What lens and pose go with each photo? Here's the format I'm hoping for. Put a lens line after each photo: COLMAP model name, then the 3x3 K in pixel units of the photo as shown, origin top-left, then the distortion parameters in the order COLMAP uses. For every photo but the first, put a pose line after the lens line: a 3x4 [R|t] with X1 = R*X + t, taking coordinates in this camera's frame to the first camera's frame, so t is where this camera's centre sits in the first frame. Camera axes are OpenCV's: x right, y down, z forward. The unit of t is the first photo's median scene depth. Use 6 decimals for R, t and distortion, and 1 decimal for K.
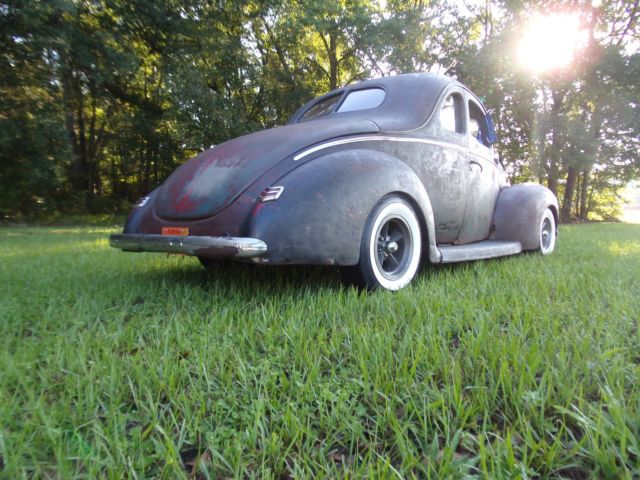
lens RADIAL K [[445.8, 0, 321.0], [0, 445.8, 239.7], [0, 0, 1]] dist [0.071551, -0.078000]
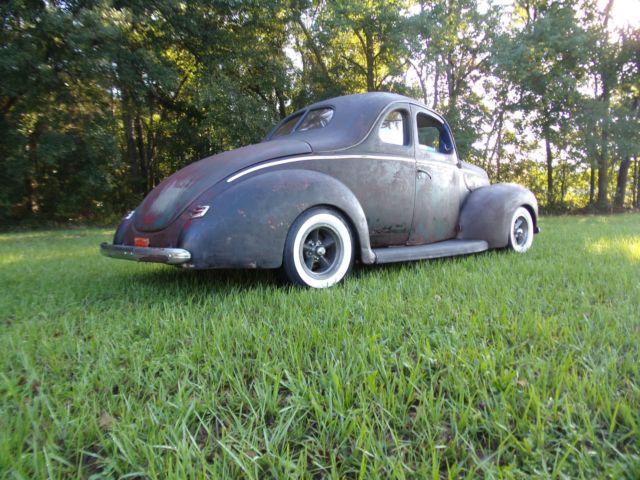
lens RADIAL K [[445.8, 0, 318.5], [0, 445.8, 239.3], [0, 0, 1]] dist [0.071551, -0.078000]
pose [[0.991764, -0.015490, -0.127139, 0.249540], [0.017181, 0.999778, 0.012208, -0.024105], [0.126922, -0.014292, 0.991810, -0.132660]]
